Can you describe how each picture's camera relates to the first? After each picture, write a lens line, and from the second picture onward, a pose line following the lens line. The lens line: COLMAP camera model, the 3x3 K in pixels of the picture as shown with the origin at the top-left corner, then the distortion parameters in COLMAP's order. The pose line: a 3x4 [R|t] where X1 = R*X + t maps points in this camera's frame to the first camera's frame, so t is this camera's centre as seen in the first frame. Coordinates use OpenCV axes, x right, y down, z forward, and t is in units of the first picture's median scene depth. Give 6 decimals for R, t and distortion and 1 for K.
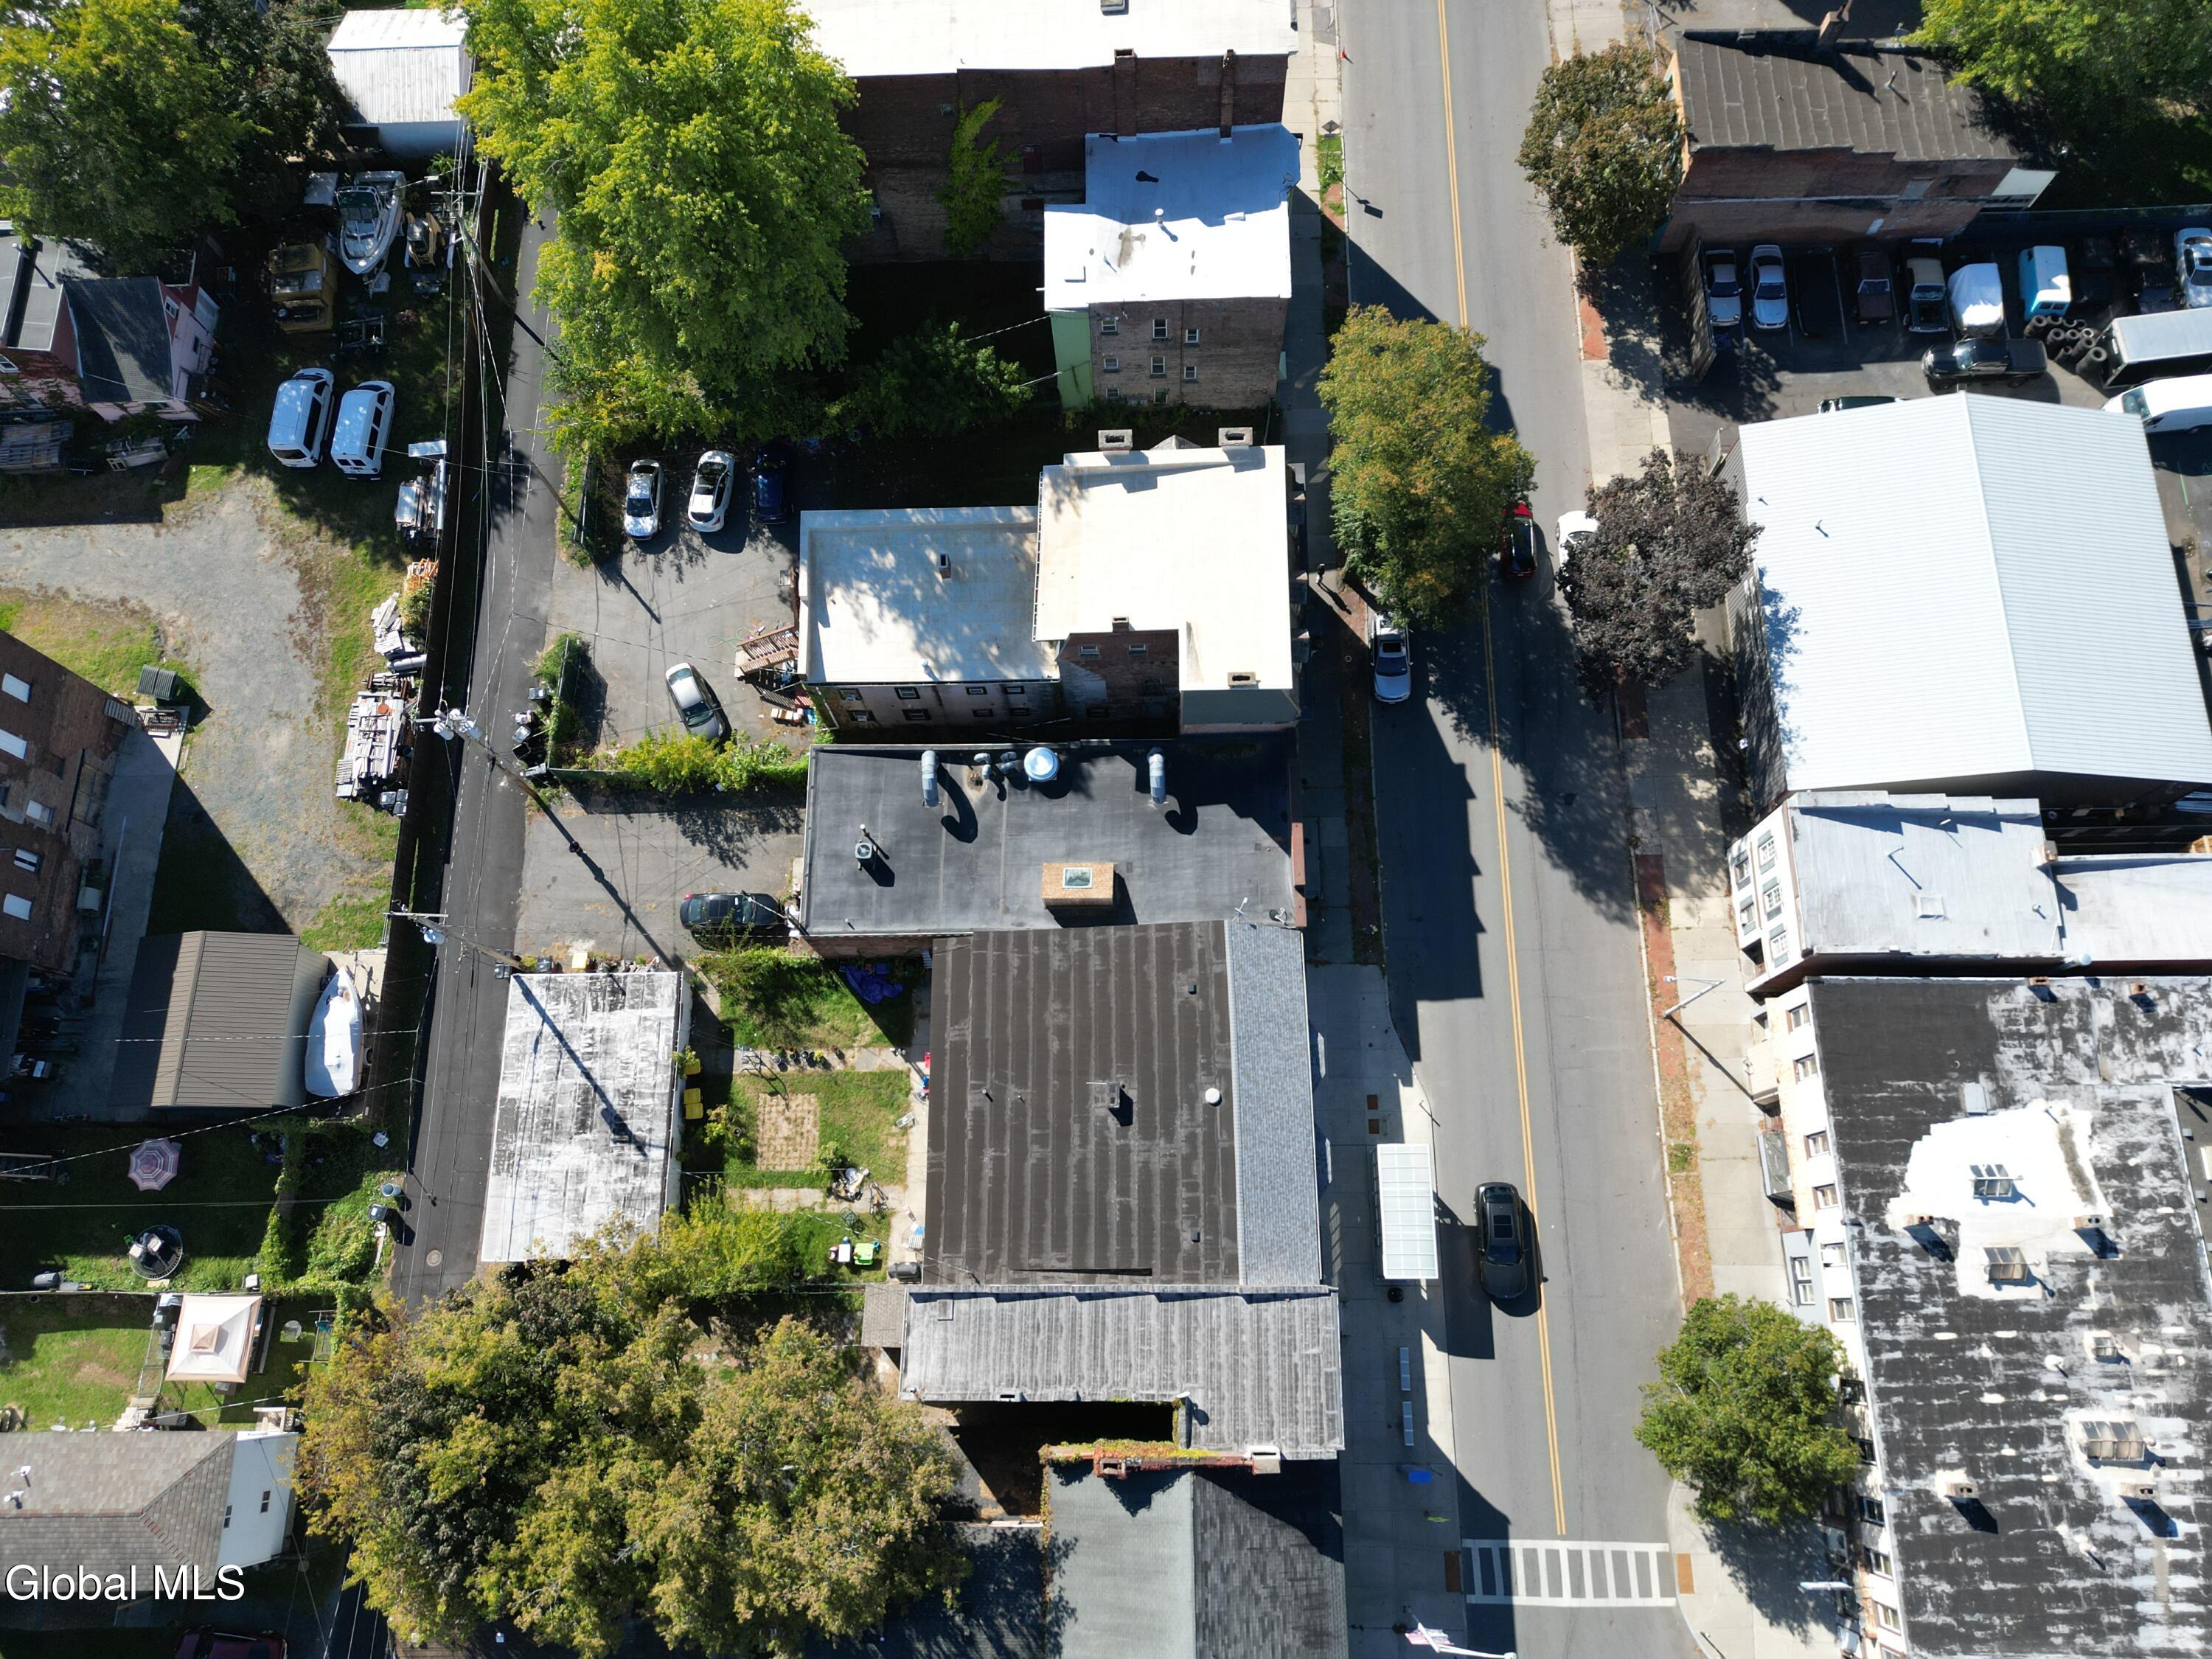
lens RADIAL K [[1557.5, 0, 1103.6], [0, 1557.5, 823.6], [0, 0, 1]] dist [0.055620, -0.052006]
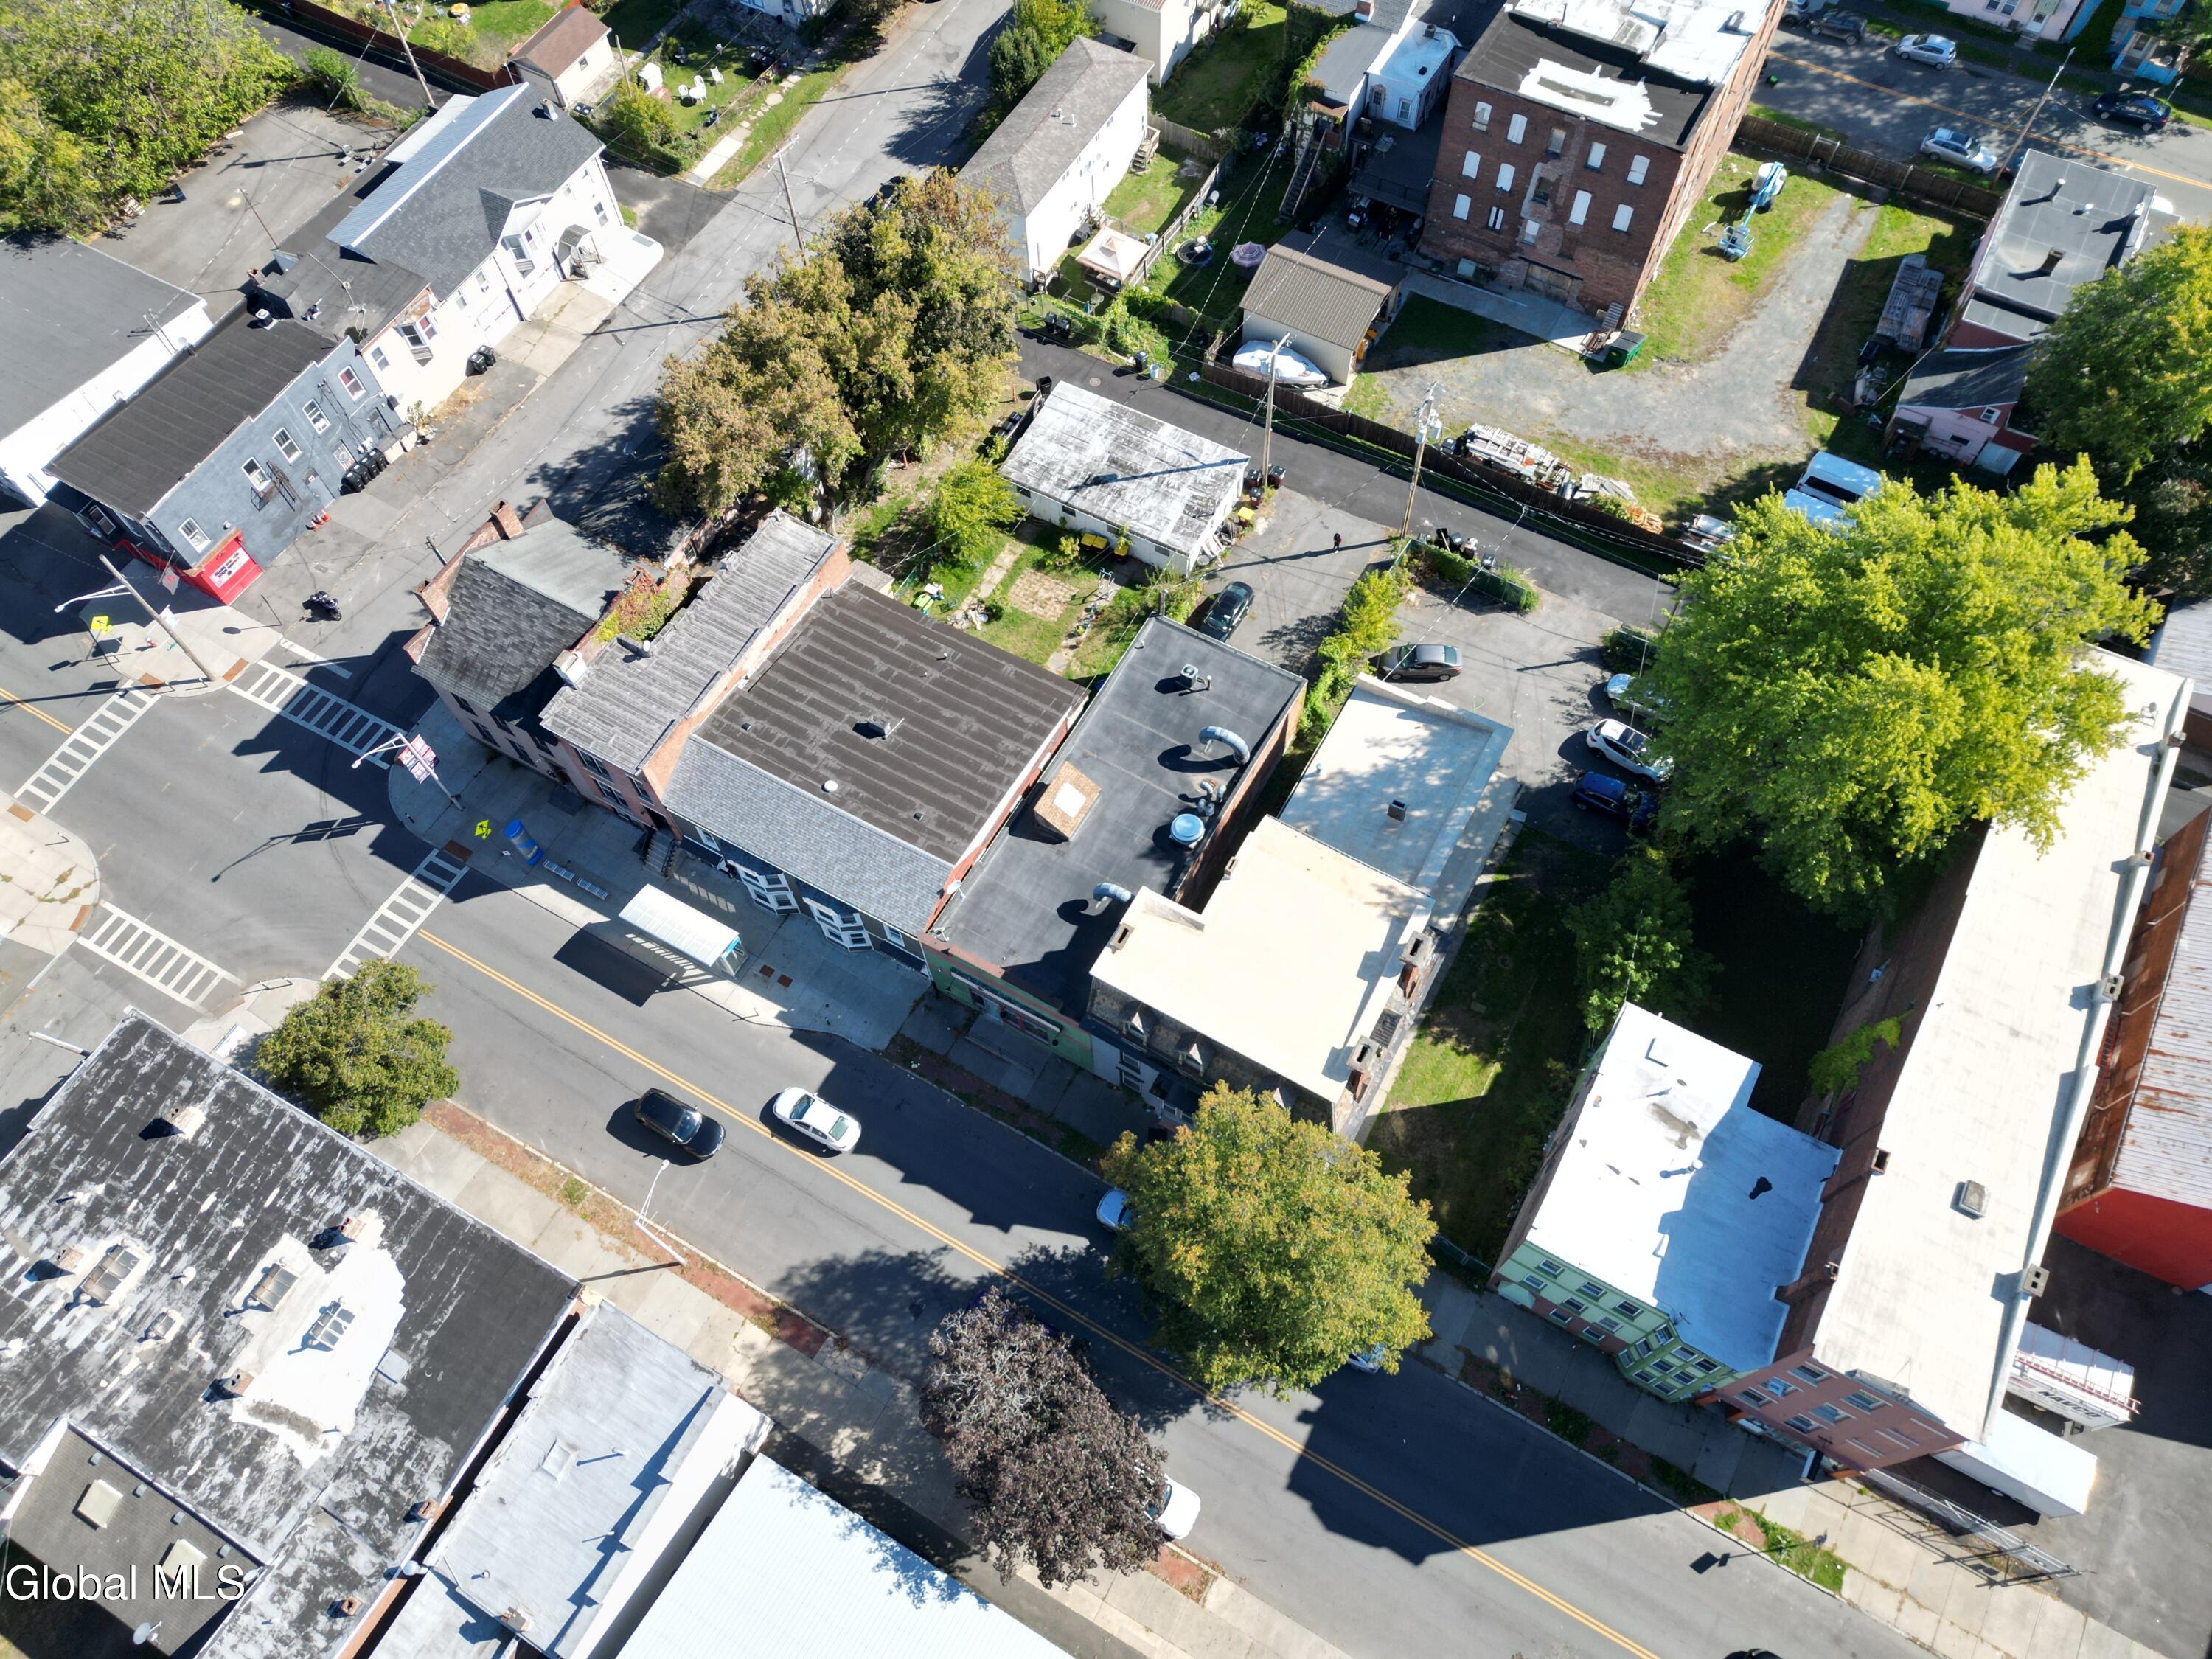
lens RADIAL K [[1557.5, 0, 1110.3], [0, 1557.5, 829.8], [0, 0, 1]] dist [0.055620, -0.052006]
pose [[-0.493392, 0.789890, -0.364195, 0.370778], [-0.816088, -0.275523, 0.508023, -0.530801], [0.300938, 0.547870, 0.780561, 0.151734]]
